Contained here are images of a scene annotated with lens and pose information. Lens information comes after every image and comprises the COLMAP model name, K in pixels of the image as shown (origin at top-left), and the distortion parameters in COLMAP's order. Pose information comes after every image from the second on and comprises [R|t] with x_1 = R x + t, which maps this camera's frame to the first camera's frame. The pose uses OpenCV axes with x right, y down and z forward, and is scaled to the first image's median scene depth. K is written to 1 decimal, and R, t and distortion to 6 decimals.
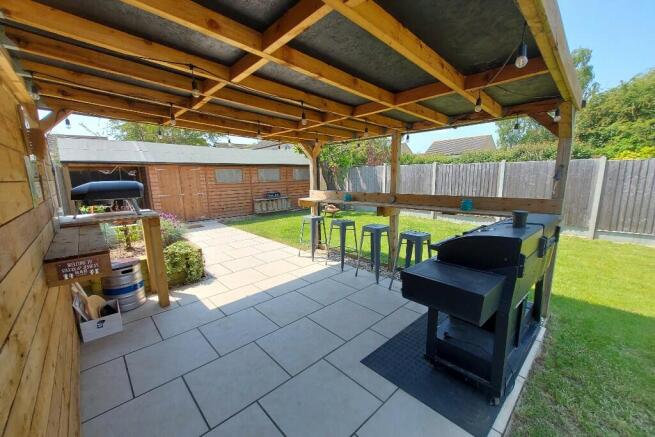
lens RADIAL K [[262.3, 0, 328.9], [0, 262.3, 220.9], [0, 0, 1]] dist [-0.010026, -0.000778]
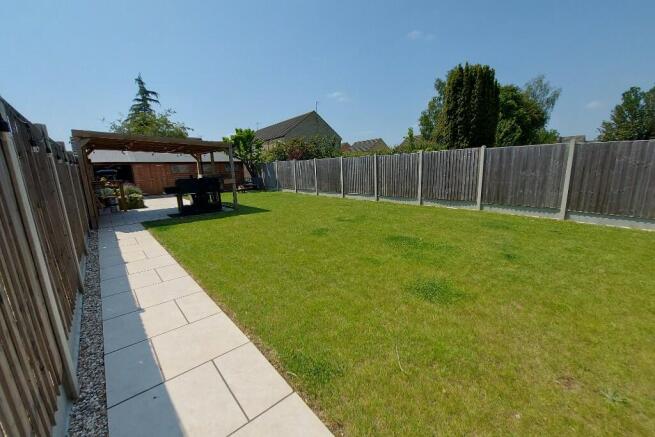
lens RADIAL K [[262.3, 0, 326.7], [0, 262.3, 219.9], [0, 0, 1]] dist [-0.010026, -0.000778]
pose [[0.998566, -0.013852, -0.051713, 0.794860], [0.015731, 0.999224, 0.036103, 0.145052], [0.051173, -0.036865, 0.998009, -0.818679]]
